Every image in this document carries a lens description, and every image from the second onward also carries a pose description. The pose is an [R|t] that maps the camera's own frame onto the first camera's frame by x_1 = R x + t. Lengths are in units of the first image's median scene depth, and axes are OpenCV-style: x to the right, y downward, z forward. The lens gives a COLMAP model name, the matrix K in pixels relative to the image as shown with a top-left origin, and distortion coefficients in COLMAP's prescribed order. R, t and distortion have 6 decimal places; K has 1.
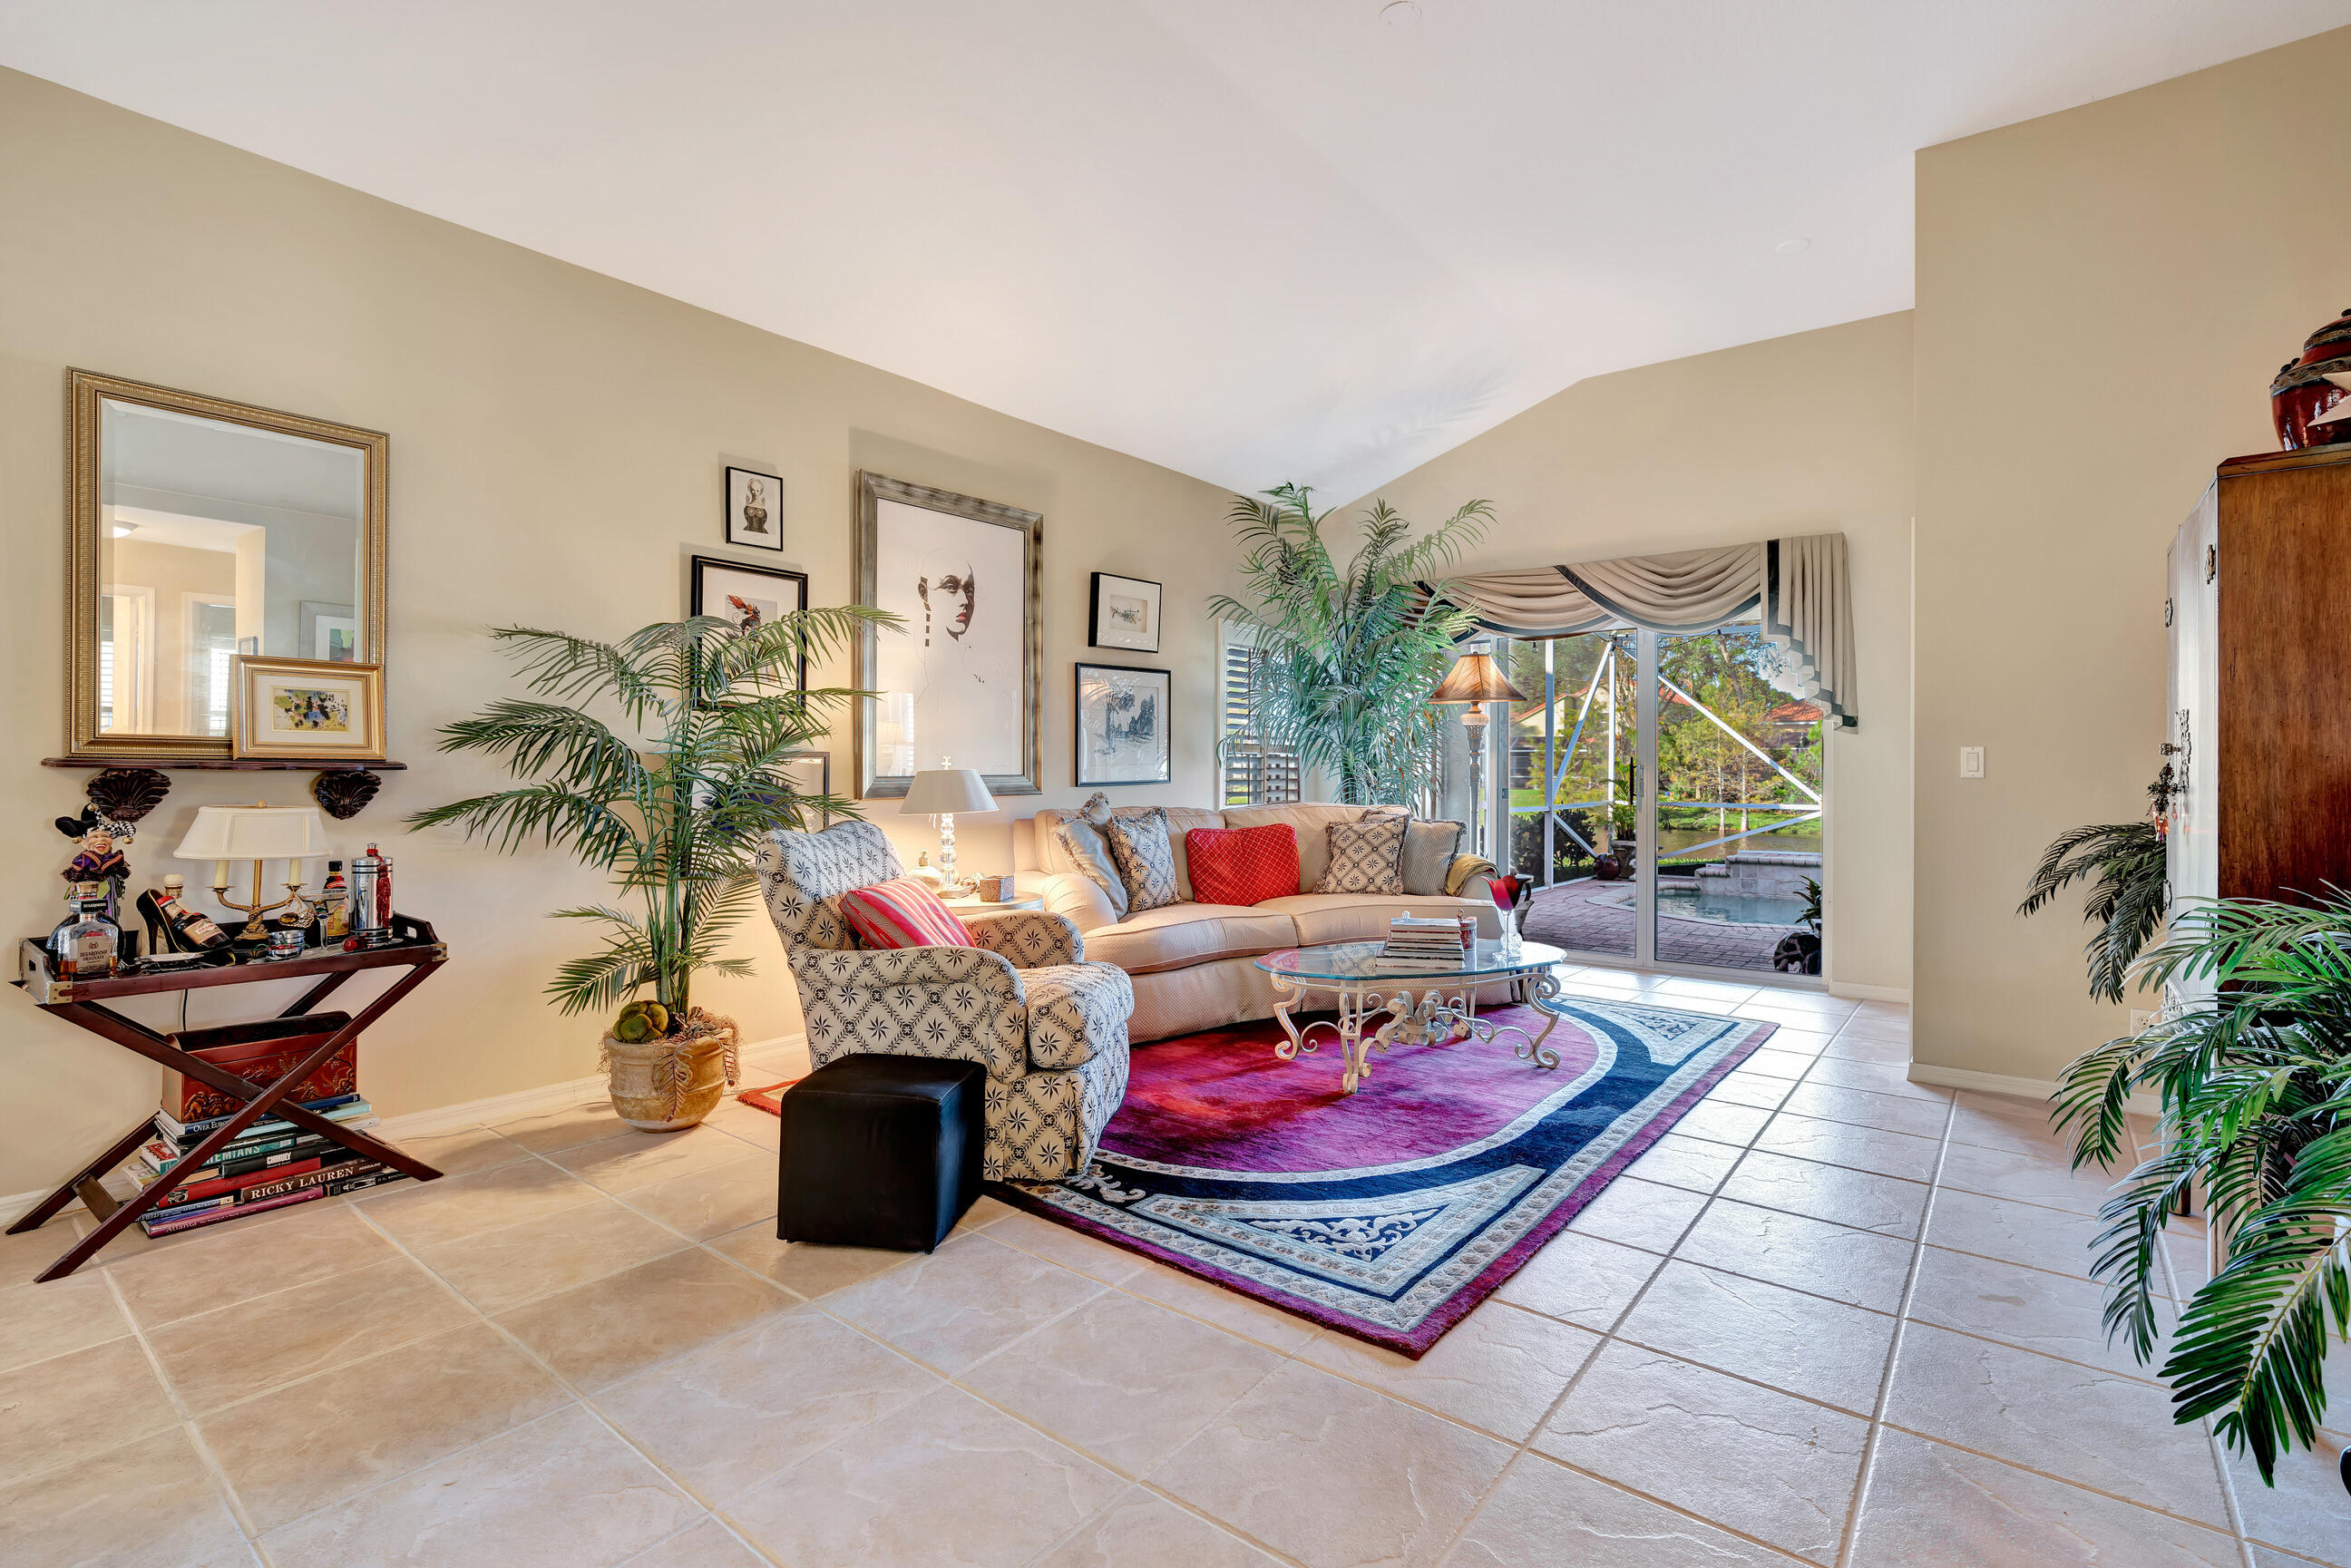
lens RADIAL K [[1083.7, 0, 1179.1], [0, 1083.7, 747.4], [0, 0, 1]] dist [-0.020732, 0.010424]
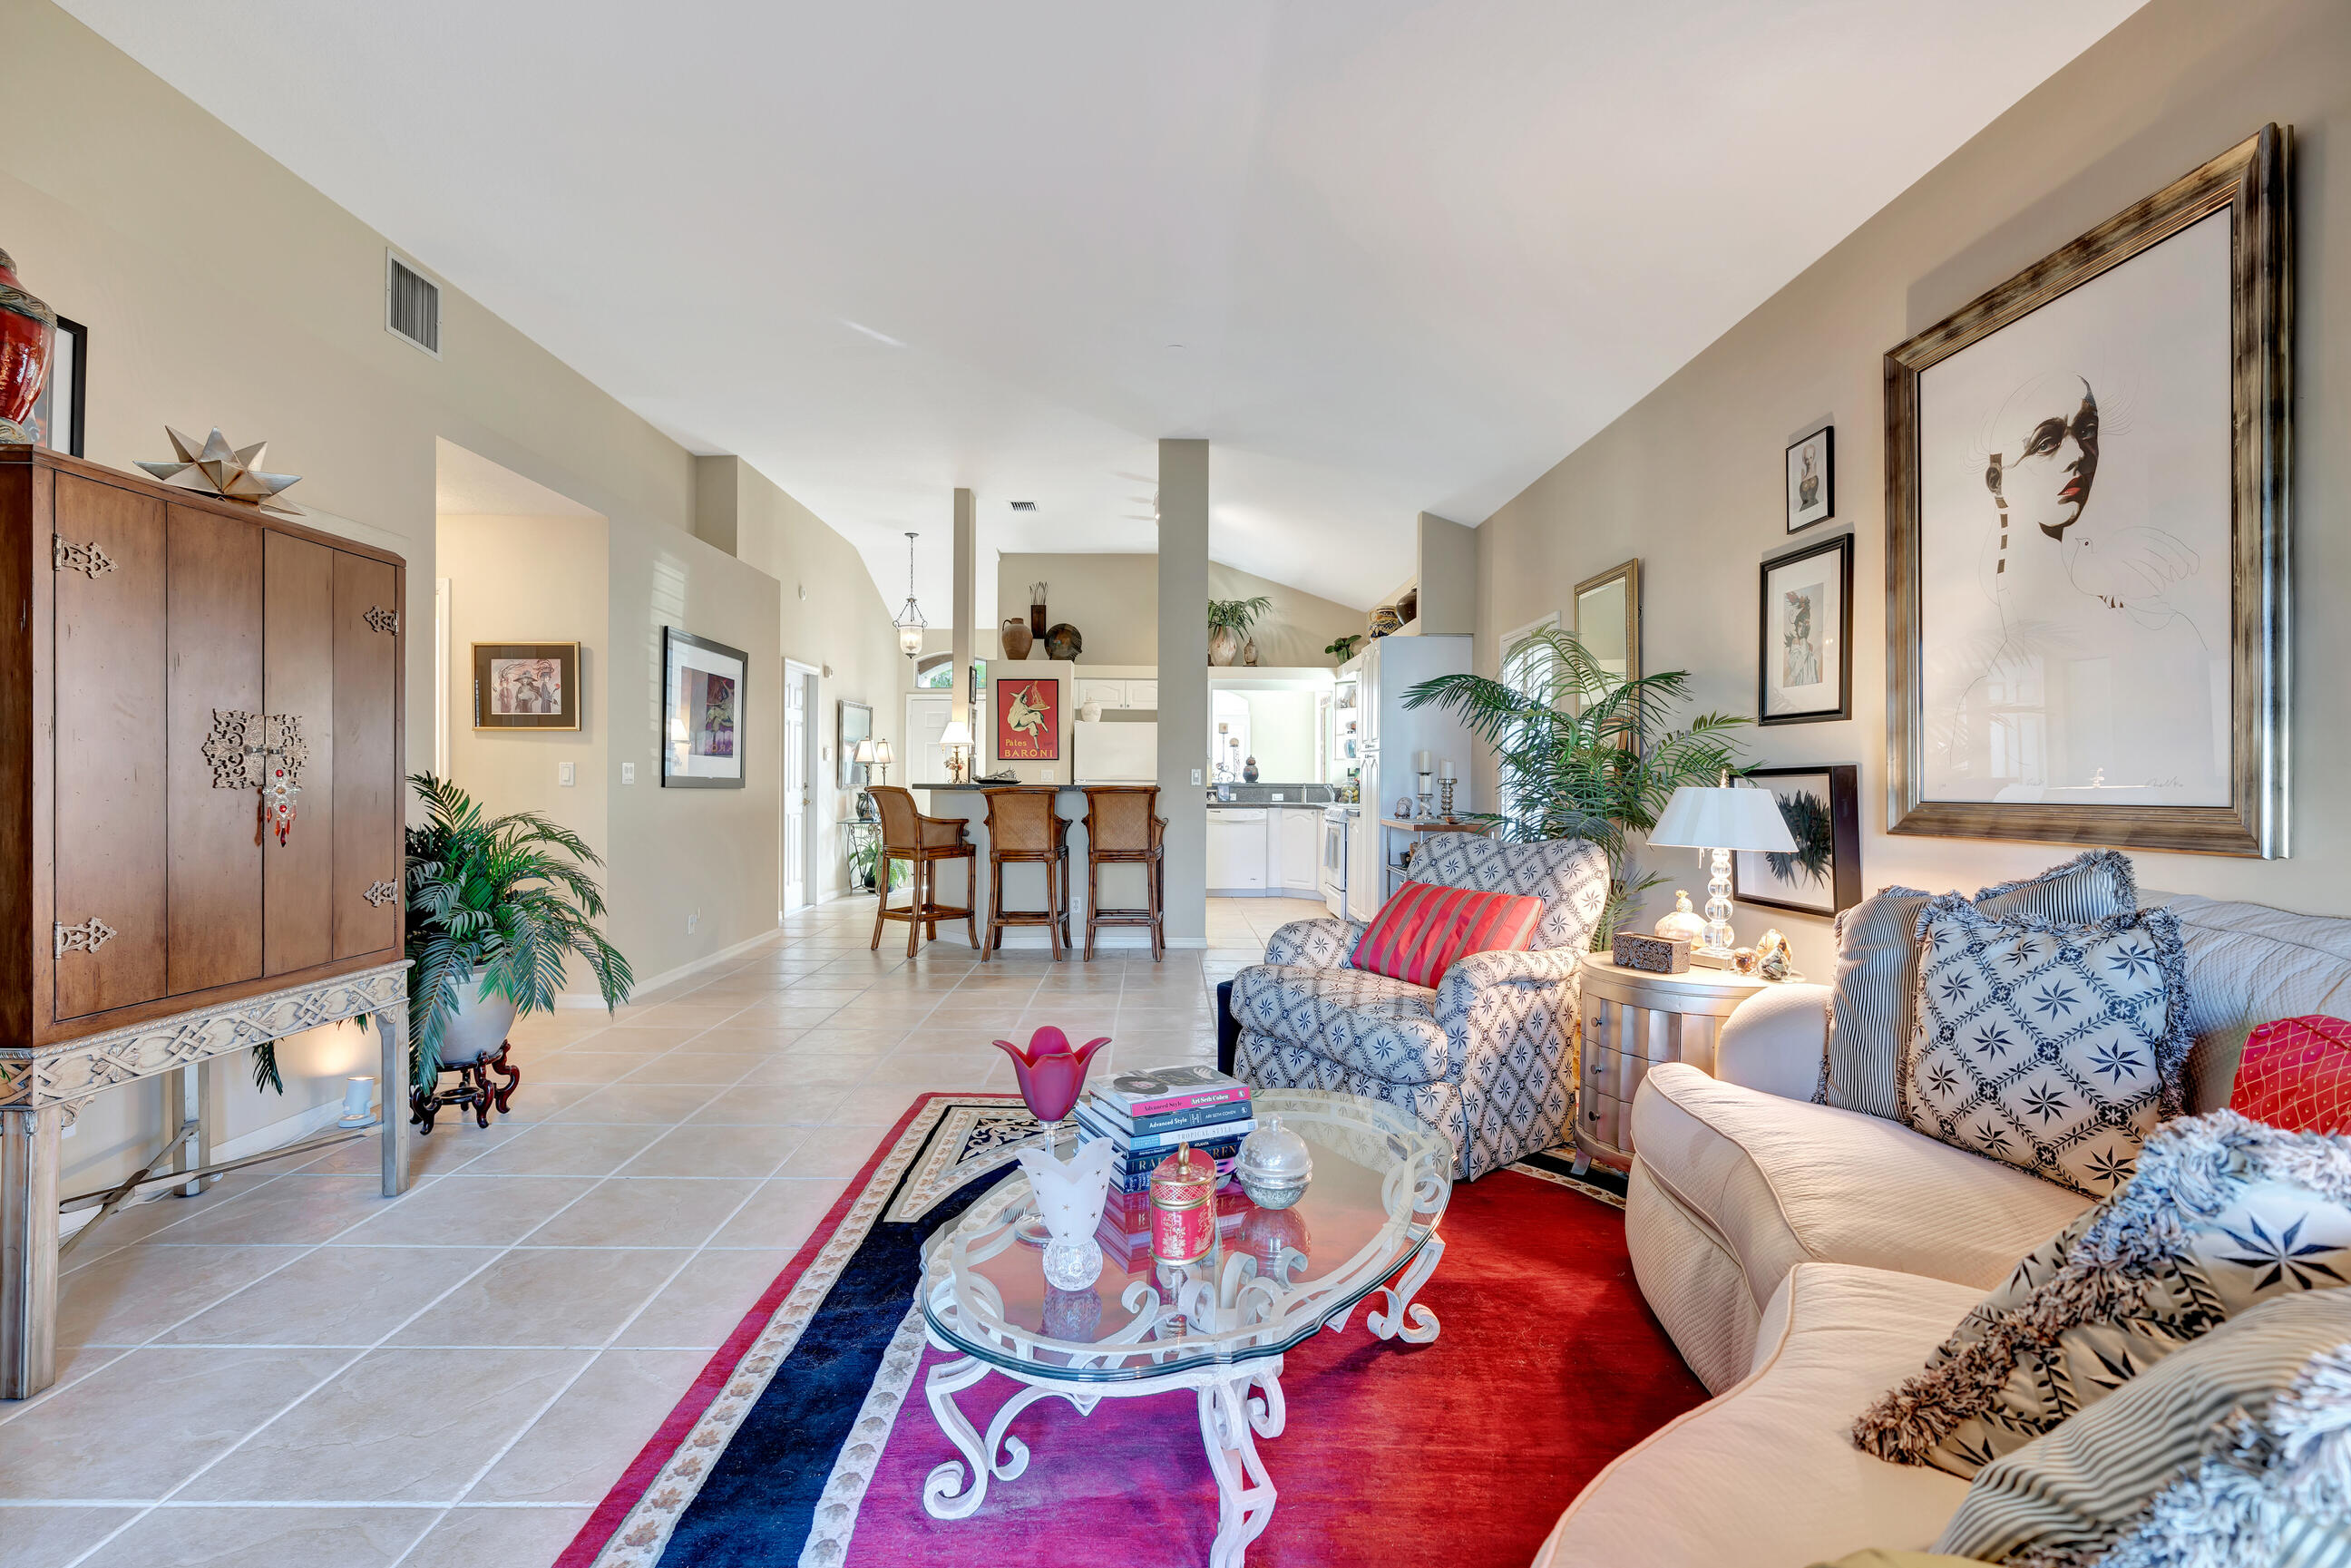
lens RADIAL K [[1077.1, 0, 1167.3], [0, 1077.1, 780.4], [0, 0, 1]] dist [-0.008122, 0.001327]
pose [[-0.777080, -0.009215, -0.629334, 0.595818], [0.001980, 0.999852, -0.017085, 0.030397], [0.629399, -0.014522, -0.776947, 1.522071]]
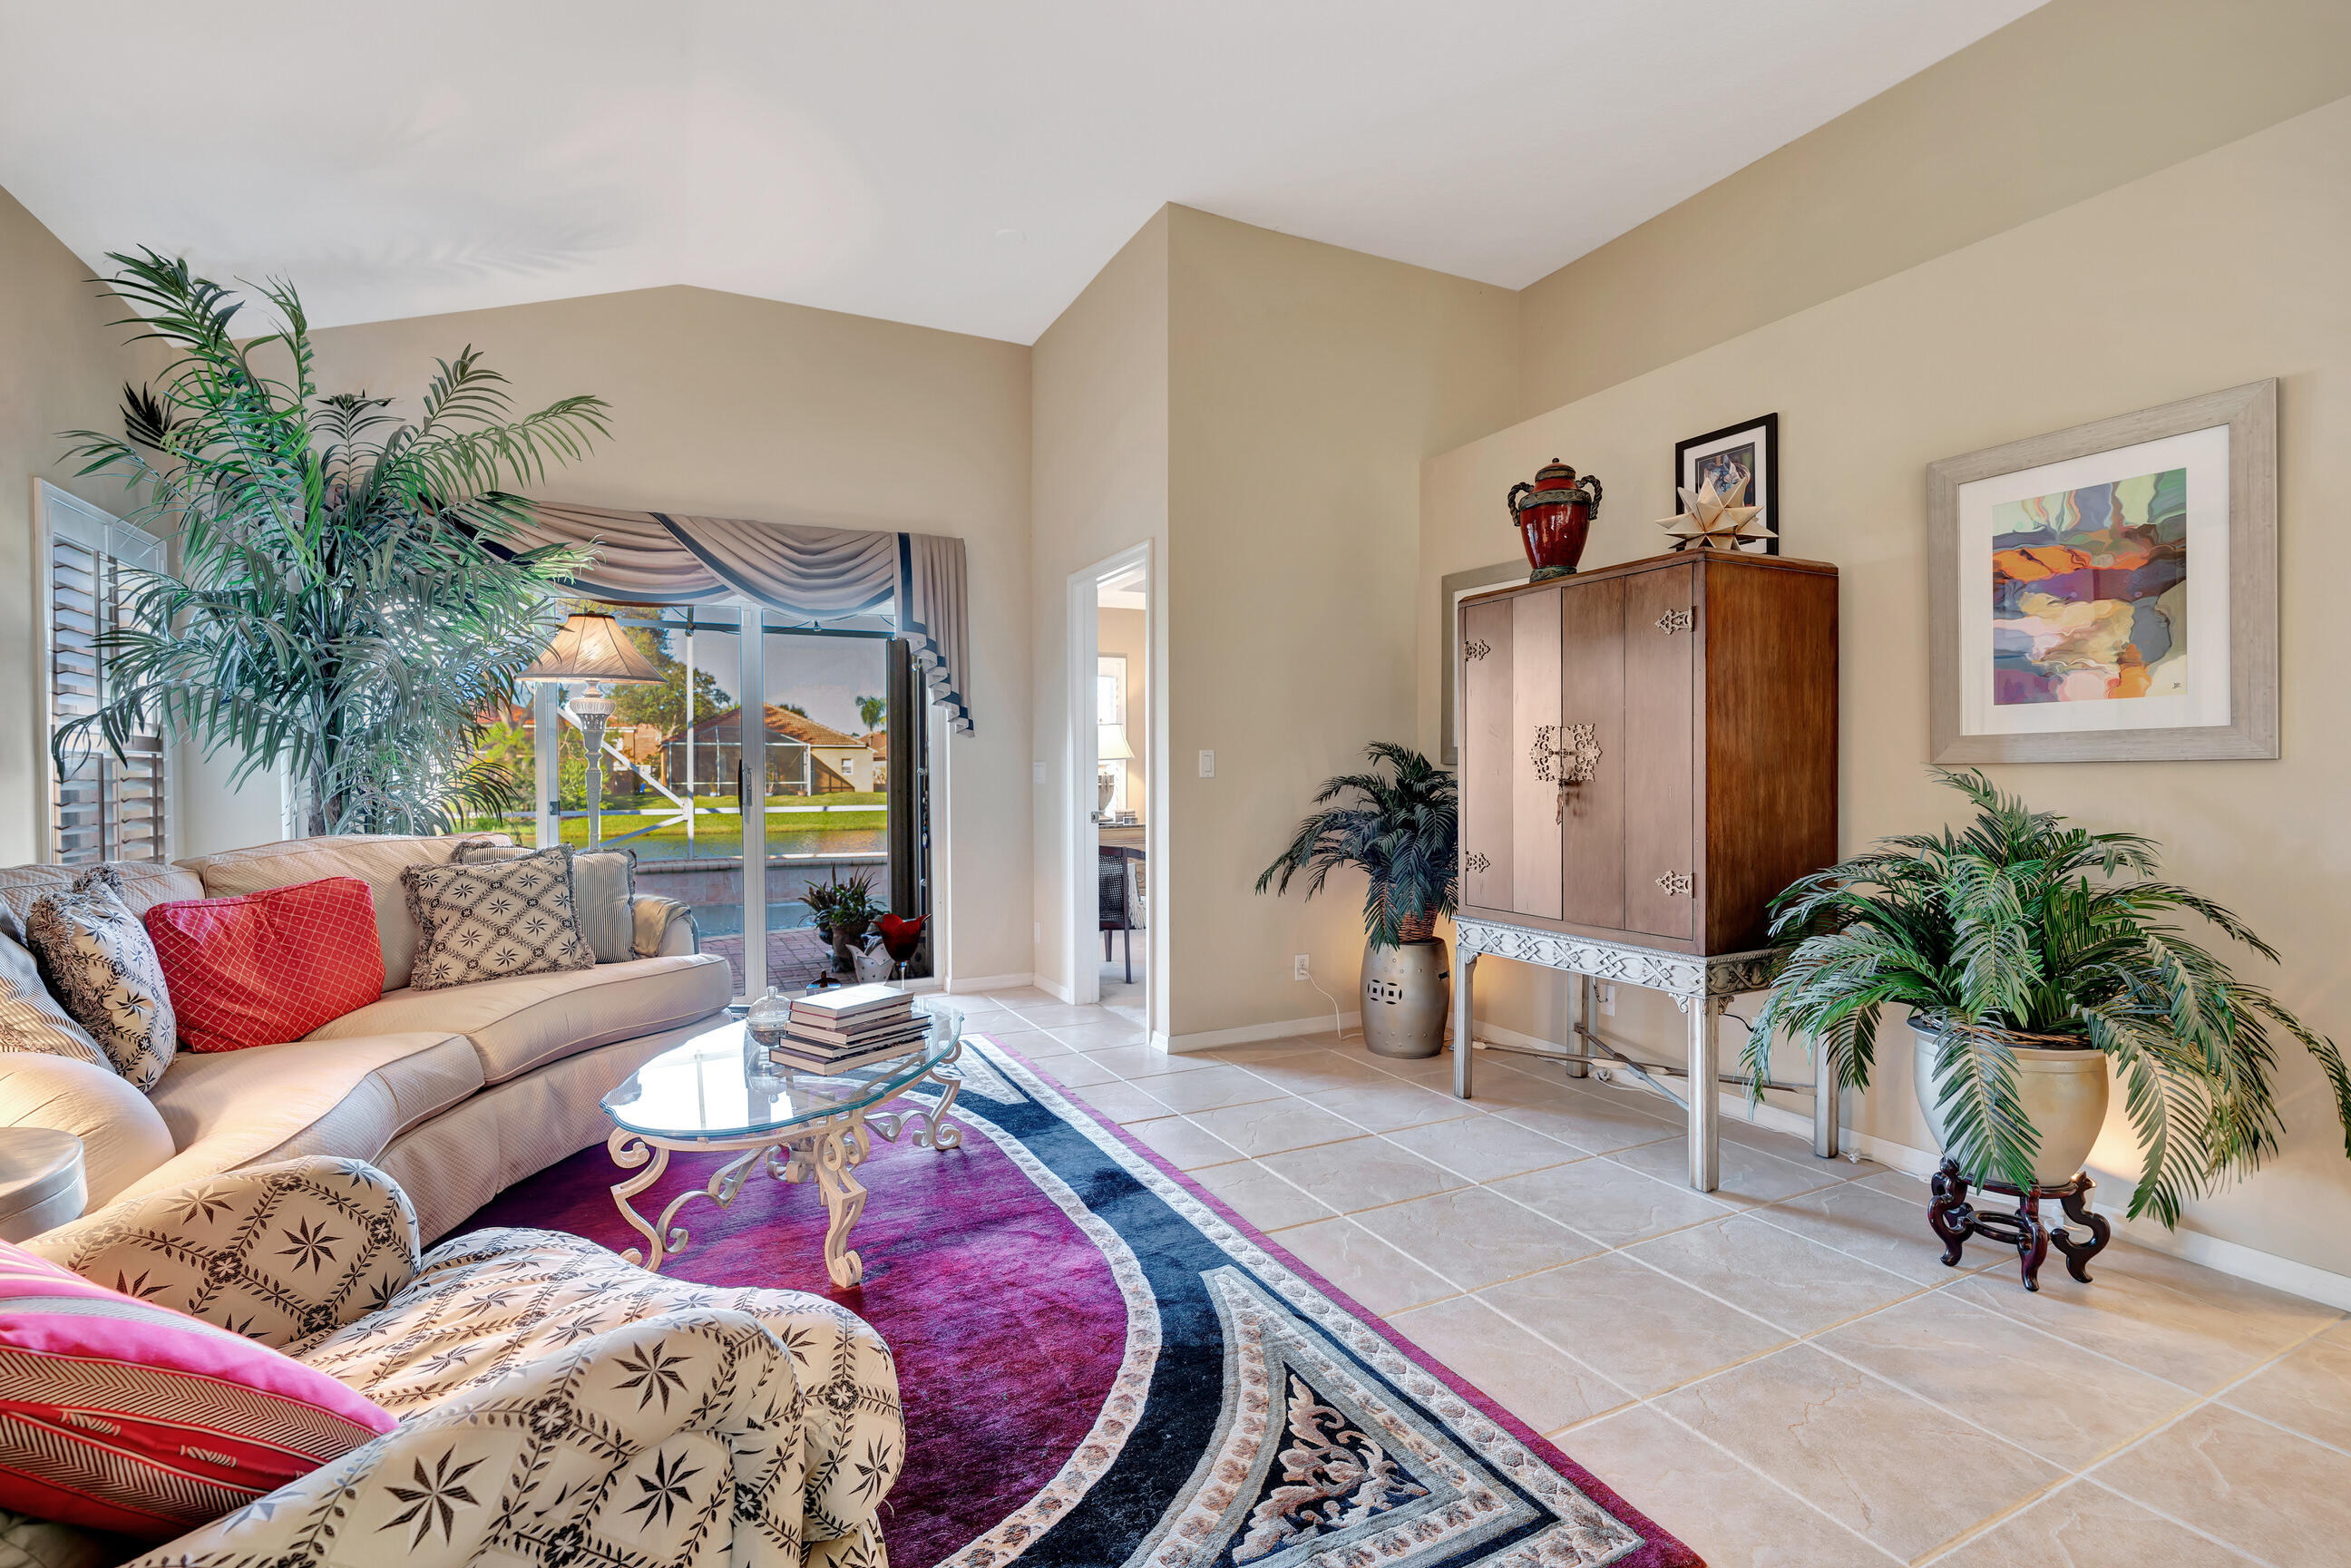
lens RADIAL K [[1077.1, 0, 1167.3], [0, 1077.1, 780.4], [0, 0, 1]] dist [-0.008122, 0.001327]
pose [[0.426912, -0.015179, 0.904166, -0.335130], [-0.009396, 0.999731, 0.021220, 0.007714], [-0.904244, -0.017555, 0.426655, 0.575449]]
